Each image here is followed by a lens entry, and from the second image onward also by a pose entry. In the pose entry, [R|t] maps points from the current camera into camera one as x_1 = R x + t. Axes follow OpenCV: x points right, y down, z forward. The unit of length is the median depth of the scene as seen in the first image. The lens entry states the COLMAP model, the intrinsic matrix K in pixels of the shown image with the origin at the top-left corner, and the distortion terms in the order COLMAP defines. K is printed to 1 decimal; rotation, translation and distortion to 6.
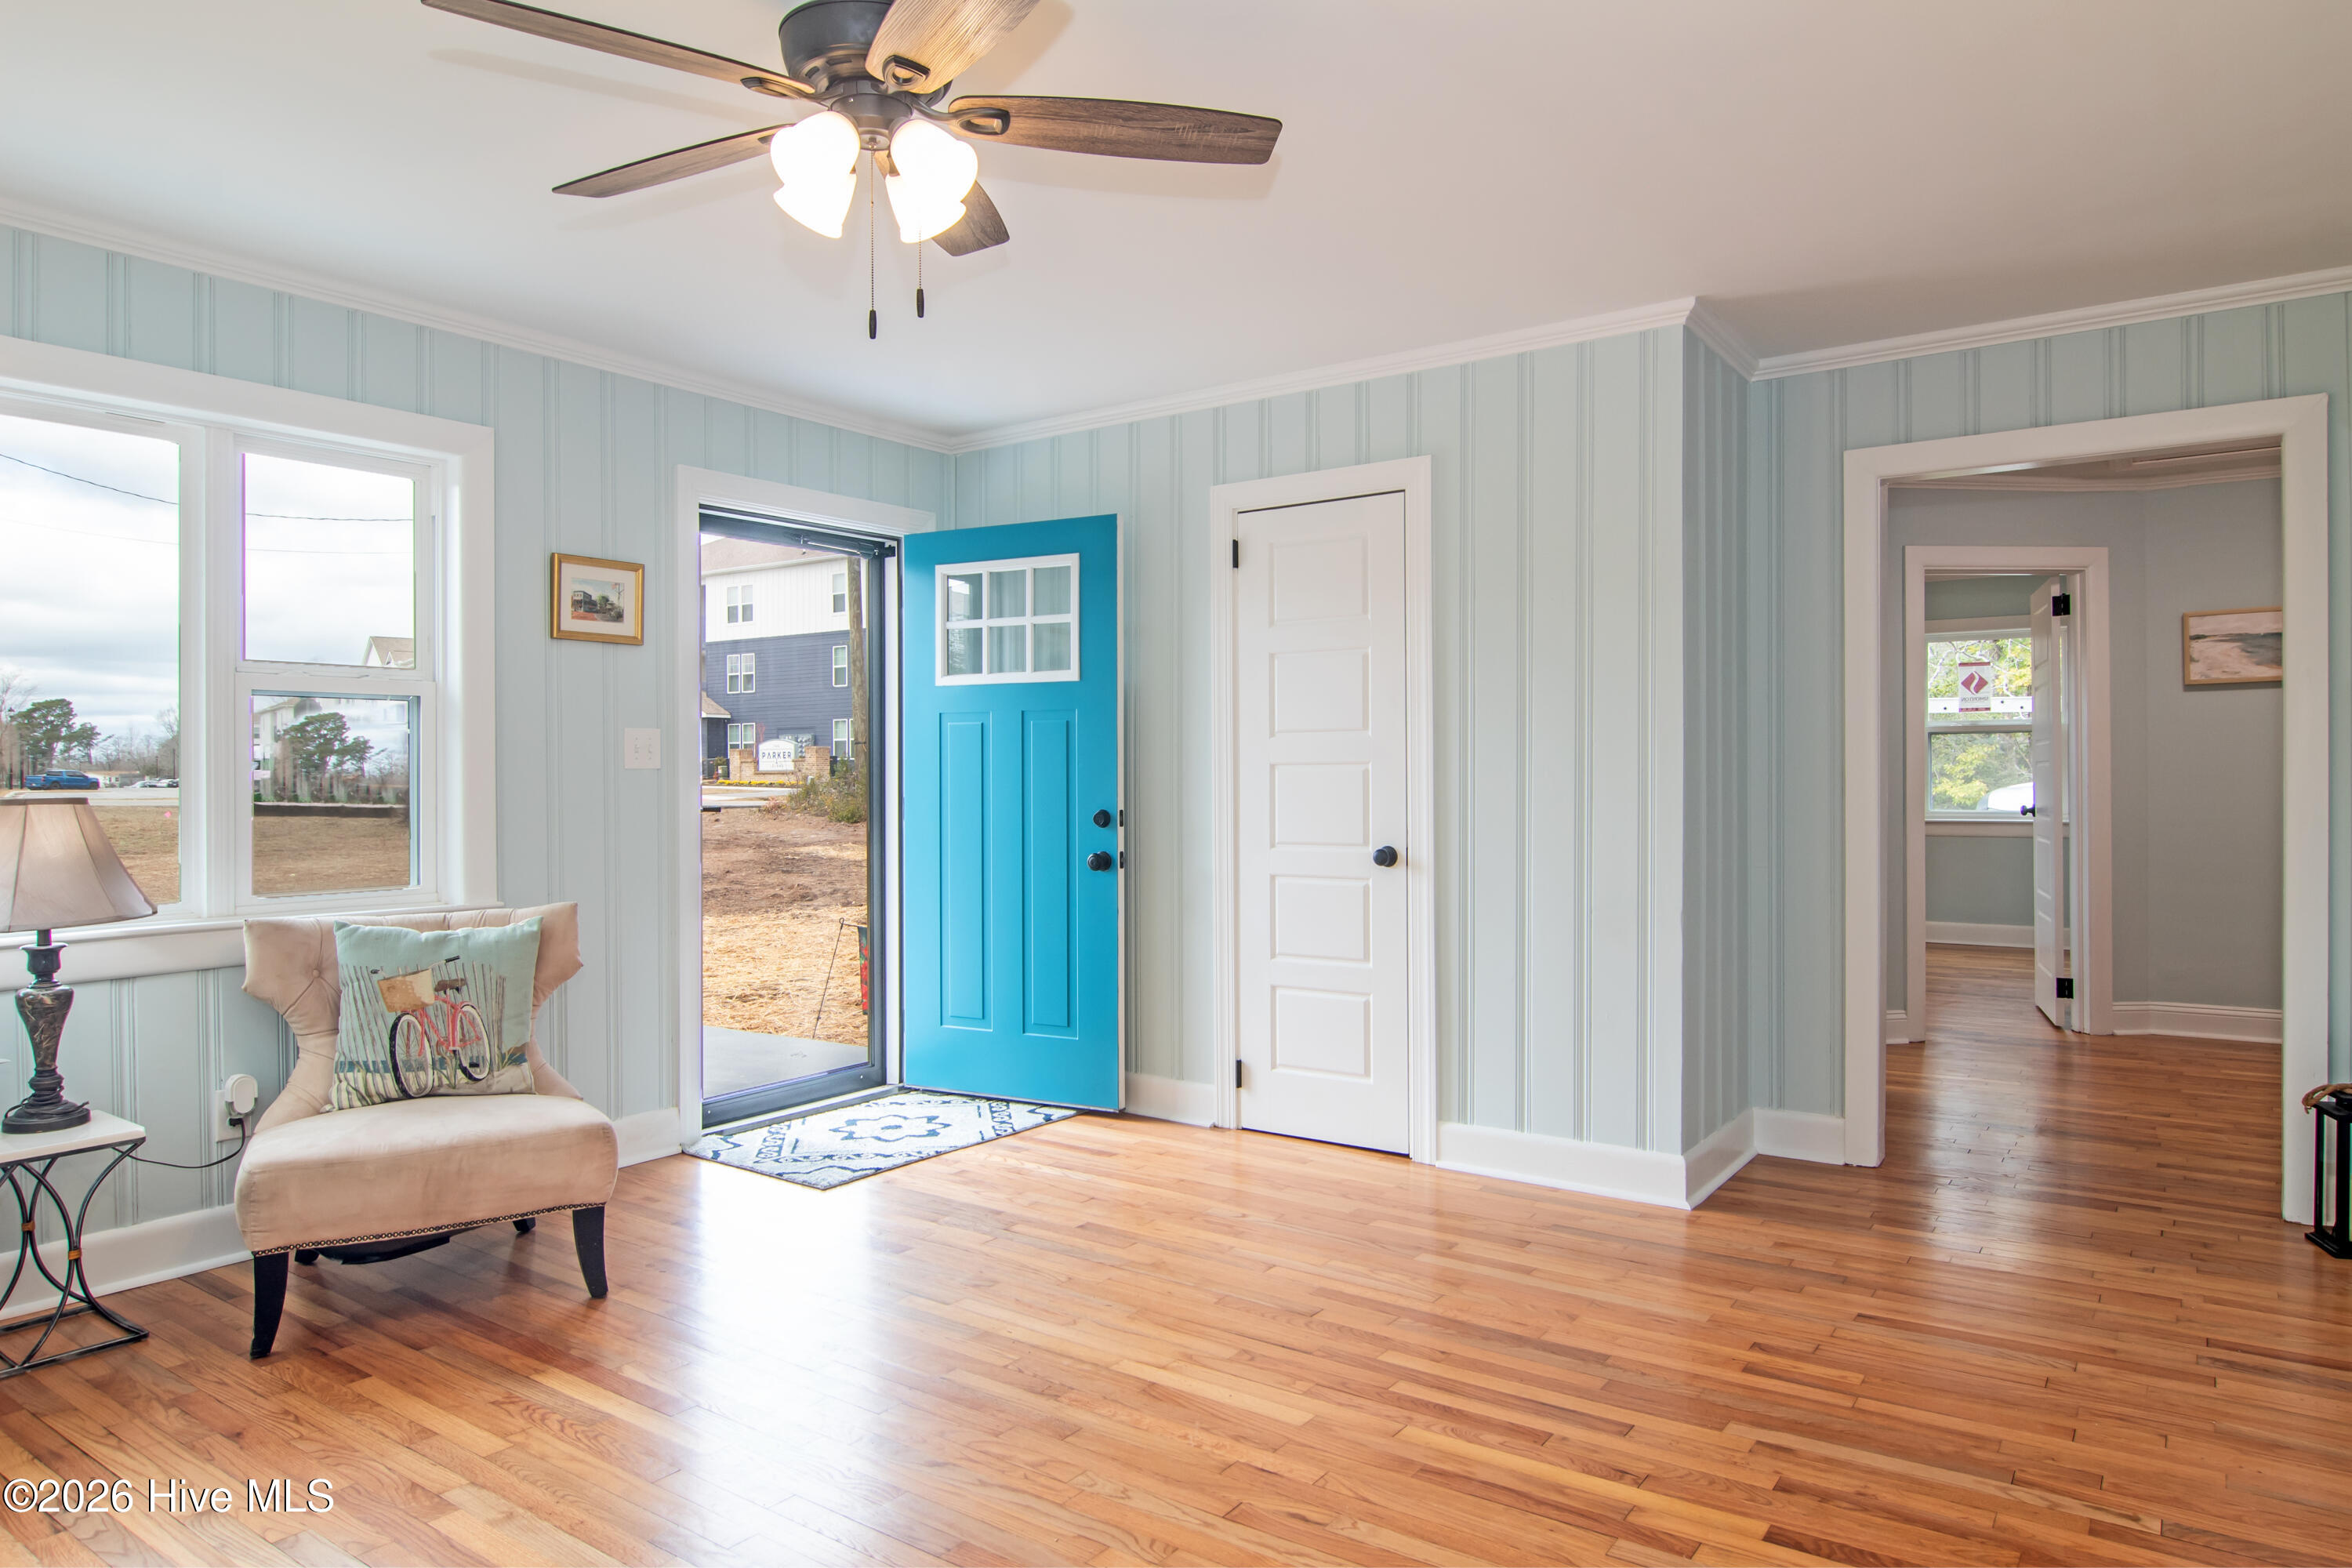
lens RADIAL K [[1490.0, 0, 1193.2], [0, 1490.0, 778.3], [0, 0, 1]] dist [-0.004666, -0.004494]
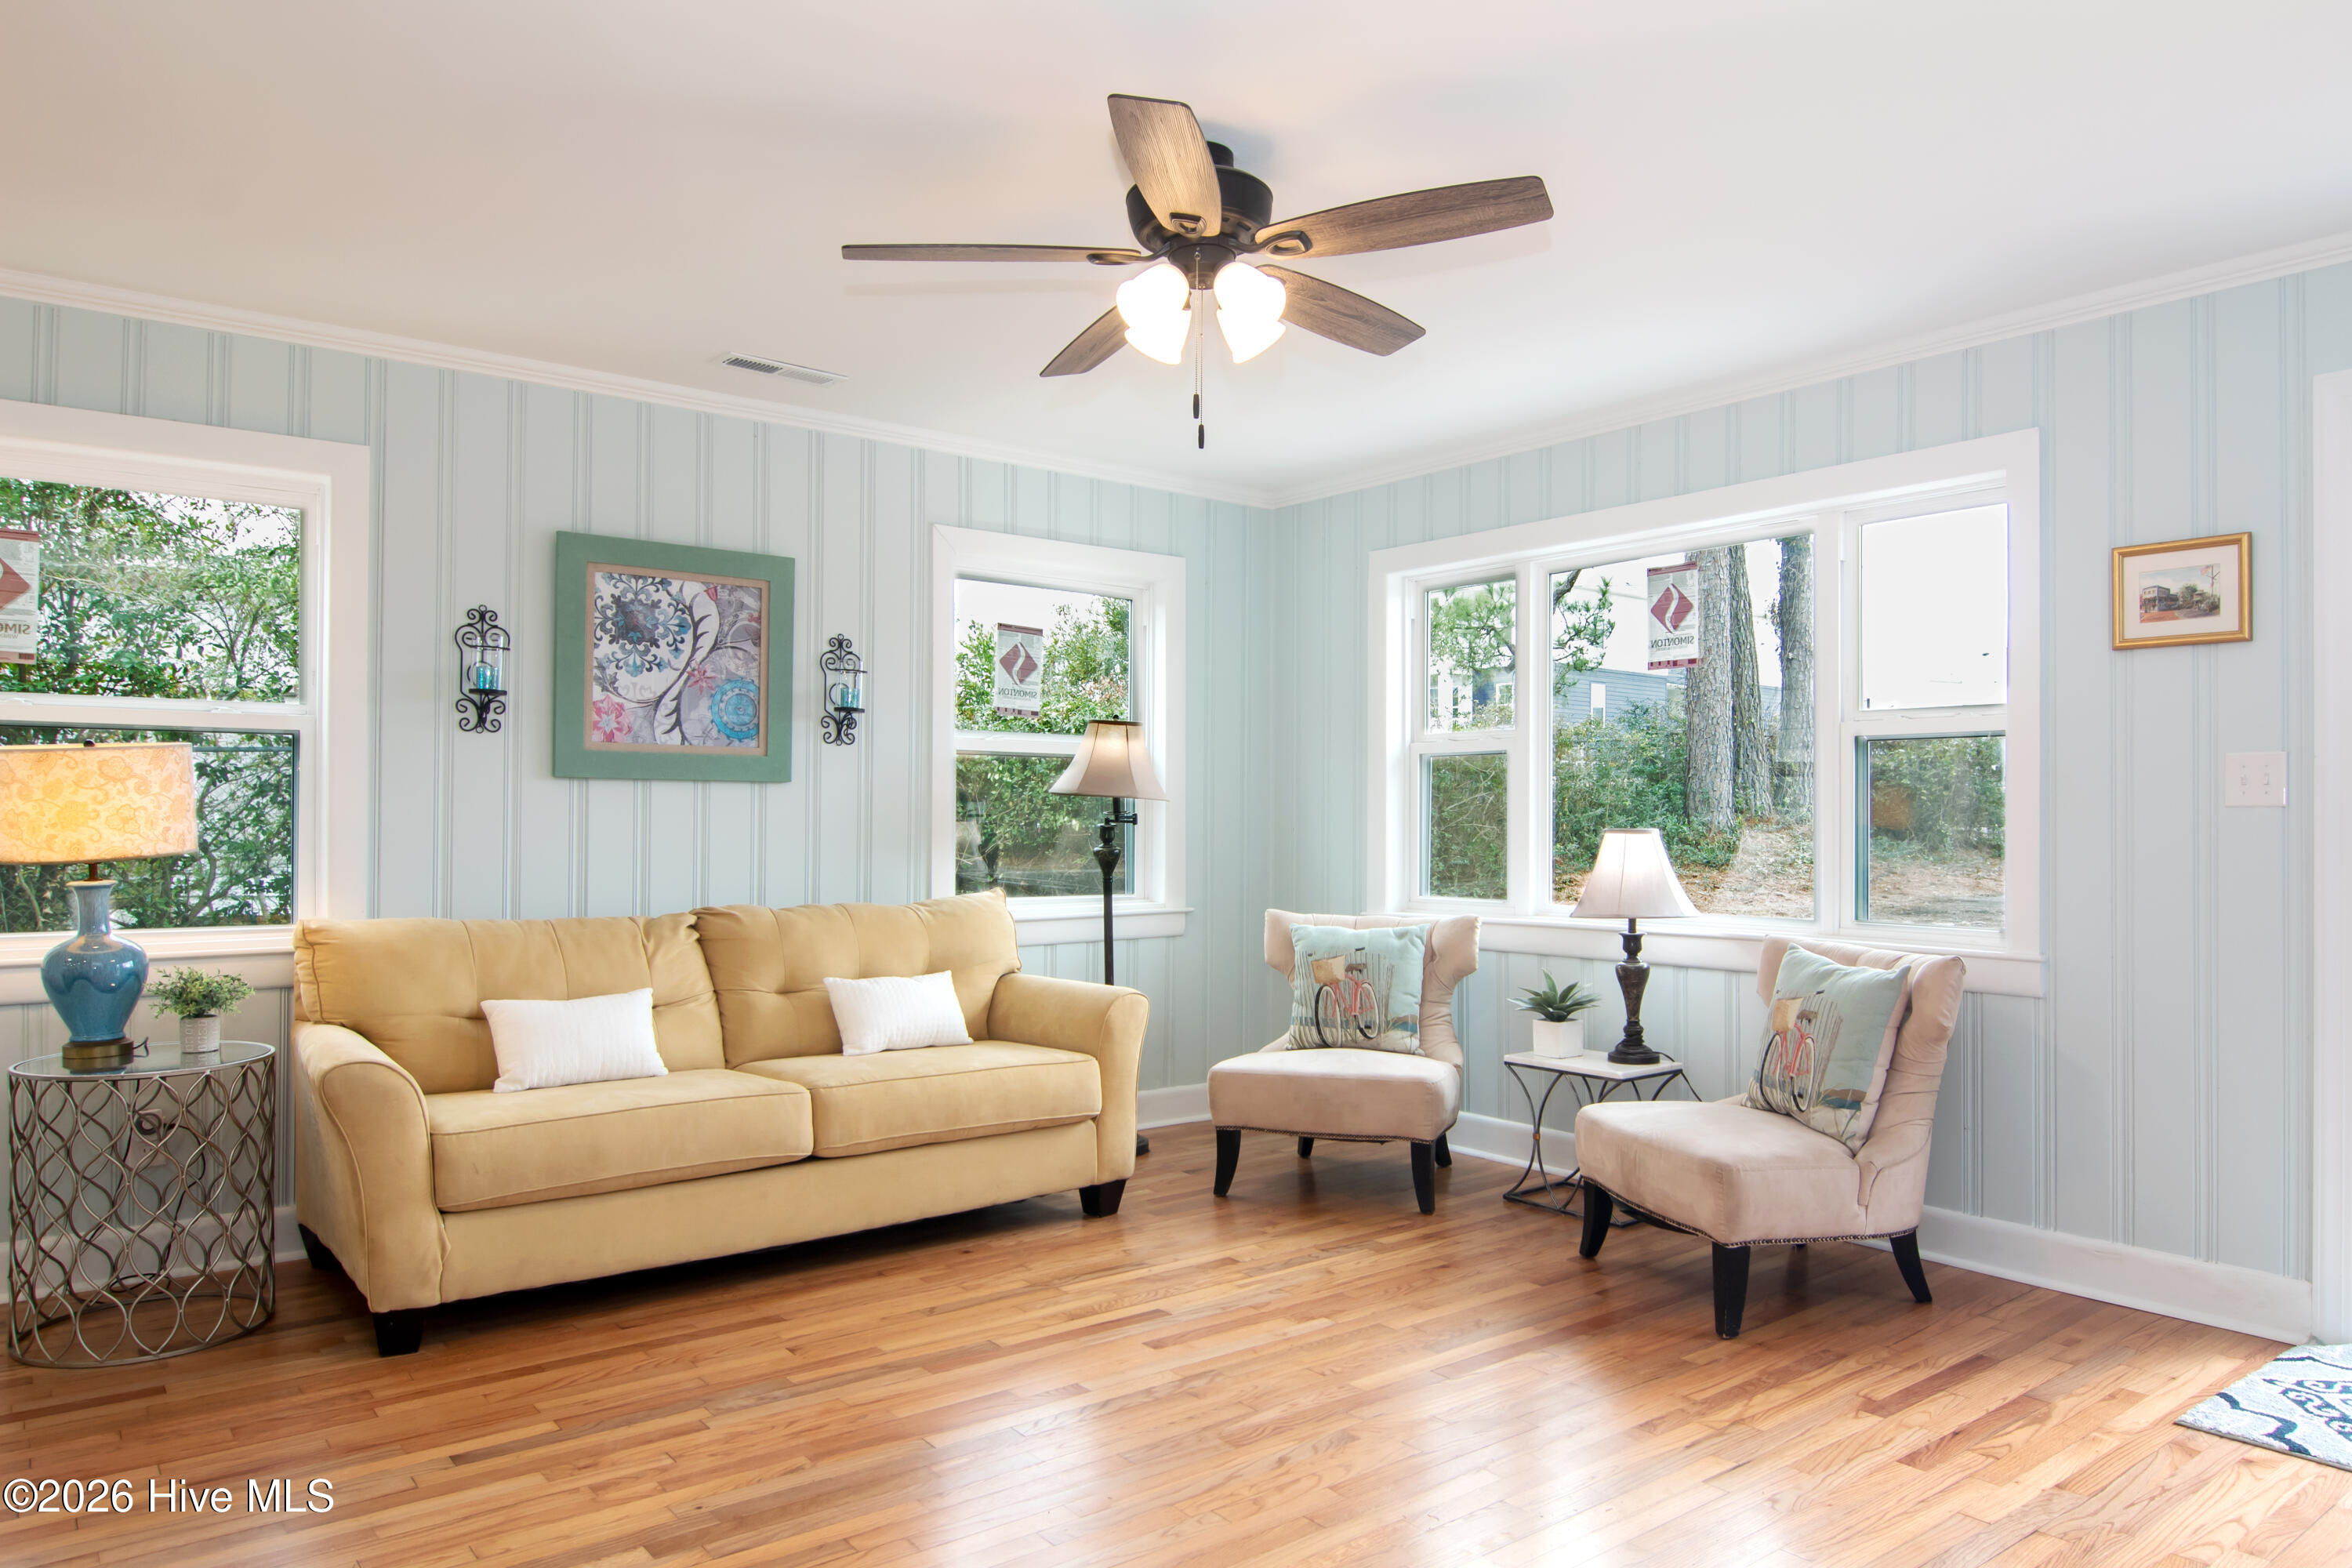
lens RADIAL K [[1556.4, 0, 1260.2], [0, 1556.4, 824.2], [0, 0, 1]] dist [-0.015474, 0.003069]
pose [[-0.276450, 0.009217, -0.960984, 0.724449], [-0.007651, 0.999901, 0.011791, -0.004291], [0.960998, 0.010612, -0.276352, 1.048194]]
